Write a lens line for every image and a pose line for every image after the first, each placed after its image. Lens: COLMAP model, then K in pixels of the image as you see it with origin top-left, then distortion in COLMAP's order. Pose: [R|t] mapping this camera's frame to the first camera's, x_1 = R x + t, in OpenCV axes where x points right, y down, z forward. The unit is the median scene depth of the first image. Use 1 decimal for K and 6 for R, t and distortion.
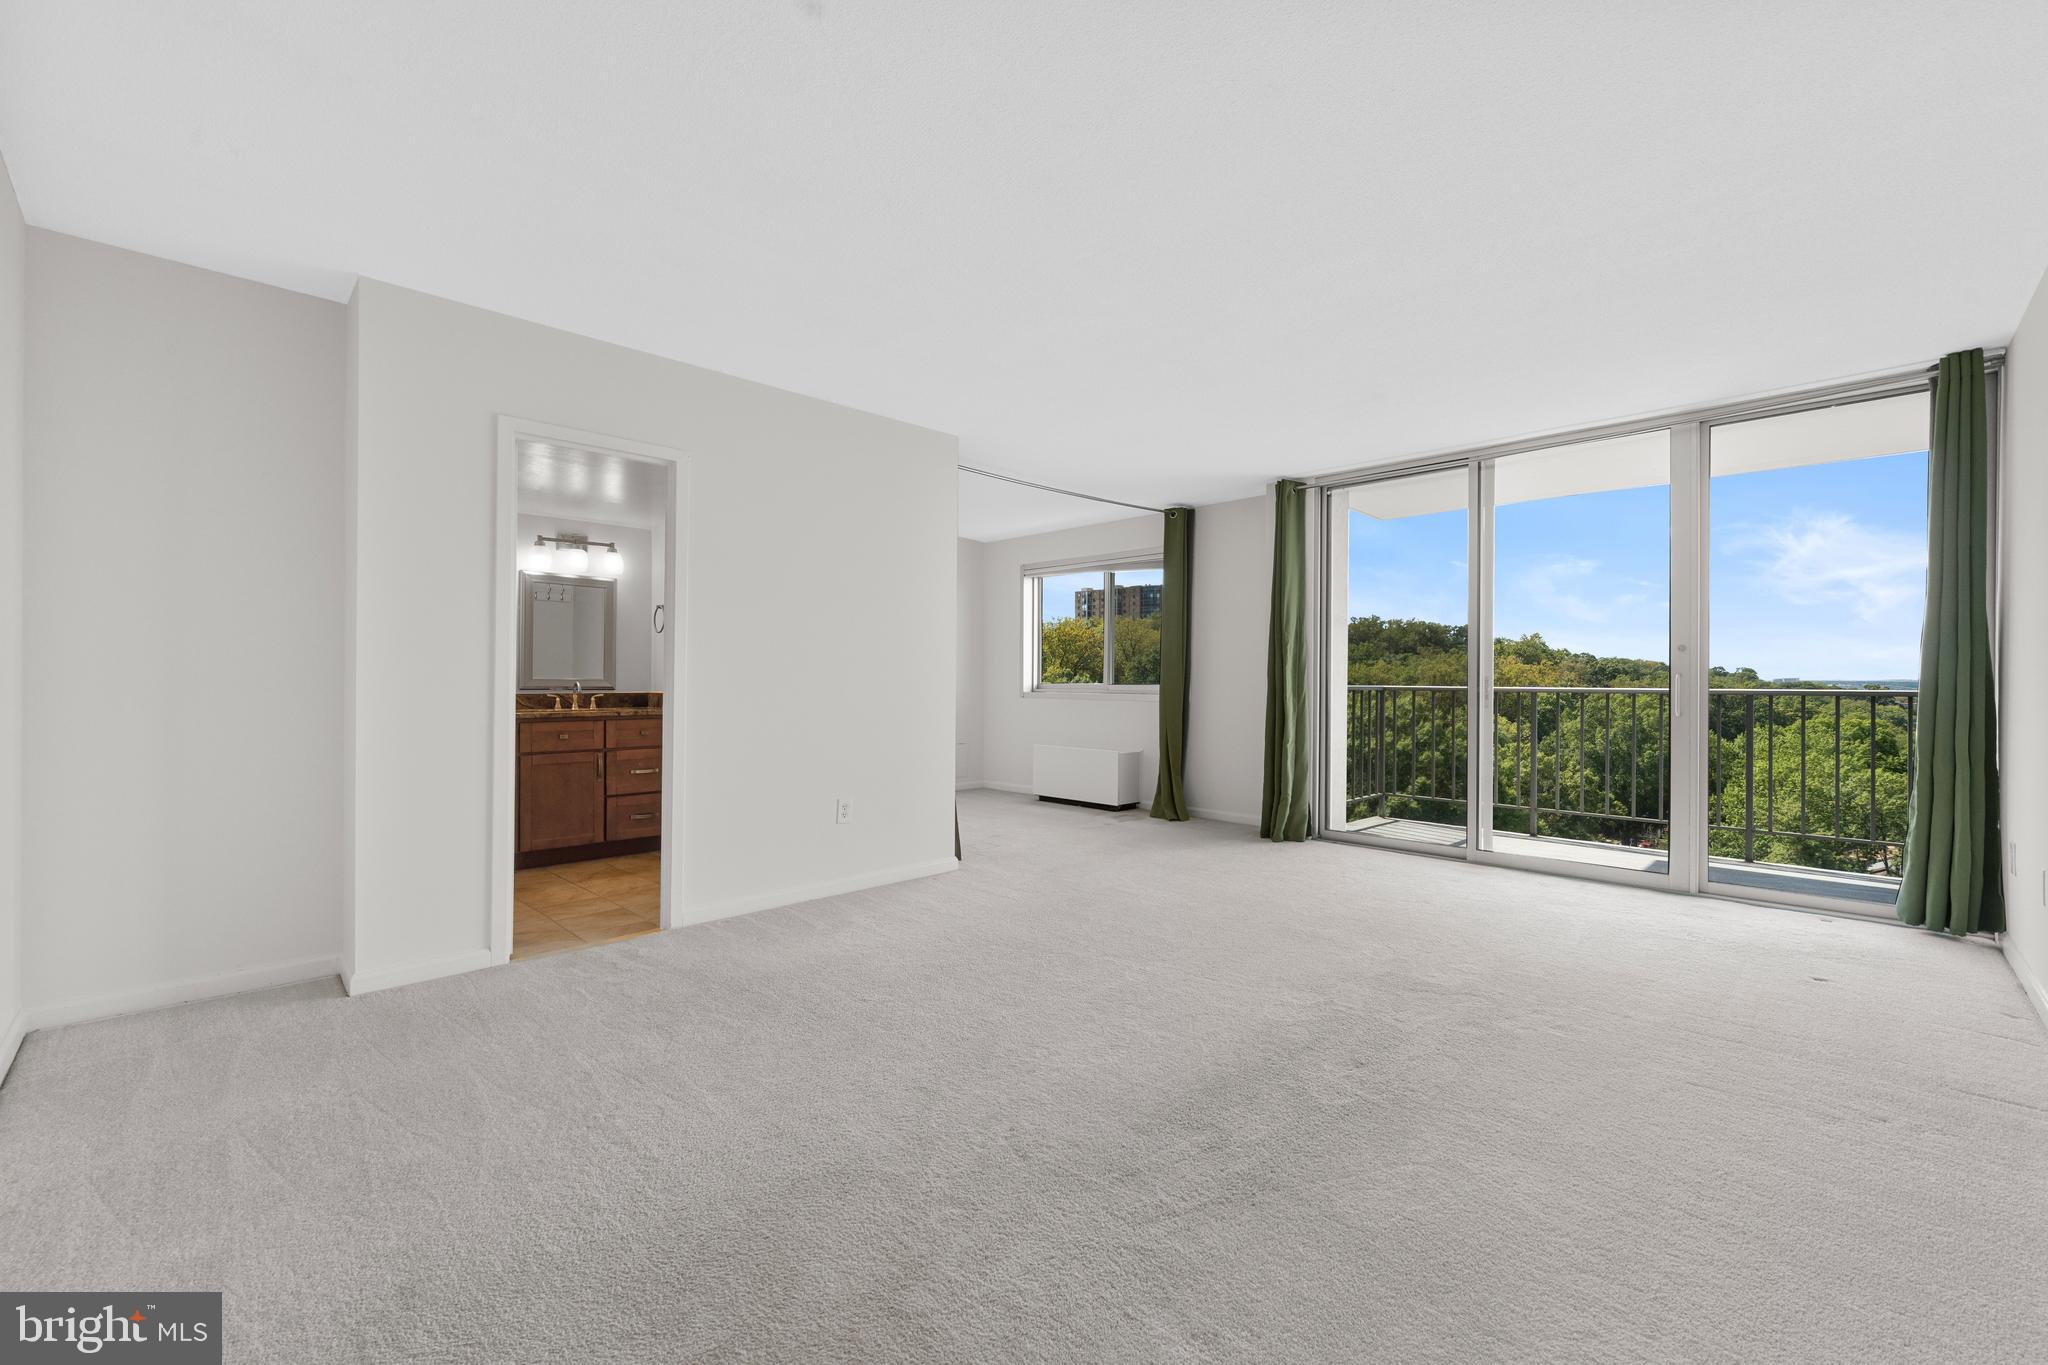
lens RADIAL K [[843.1, 0, 1039.0], [0, 843.1, 701.0], [0, 0, 1]] dist [0.001052, -0.000010]
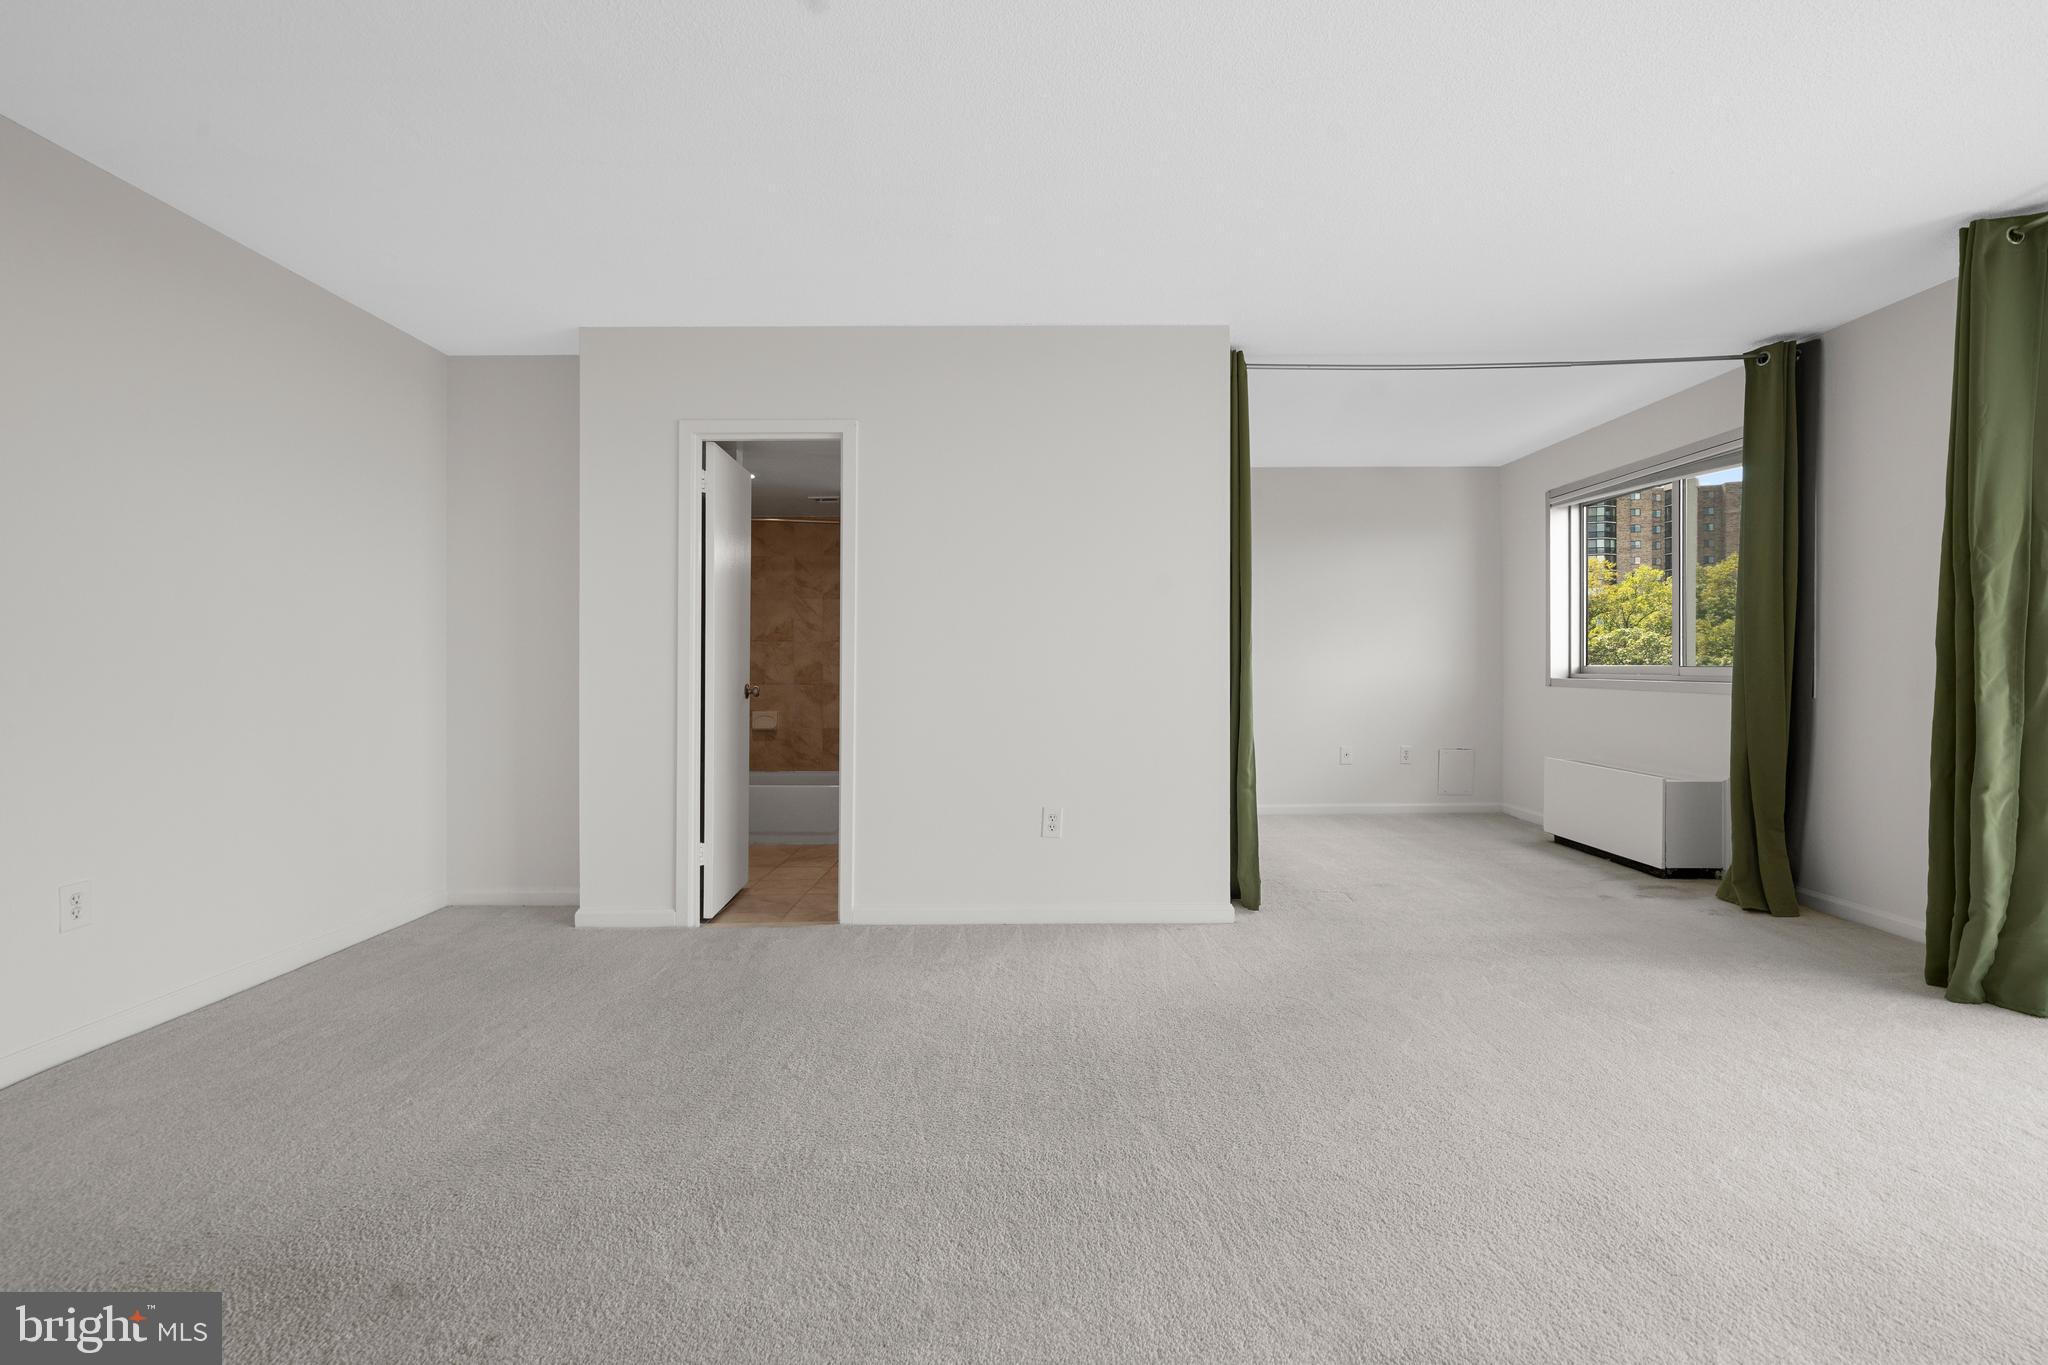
lens RADIAL K [[877.0, 0, 1028.5], [0, 877.0, 679.4], [0, 0, 1]] dist [-0.001568, -0.000339]
pose [[0.700540, 0.004593, -0.713598, 0.266072], [-0.010599, 0.999936, -0.003969, -0.003100], [0.713534, 0.010344, 0.700544, 0.290794]]
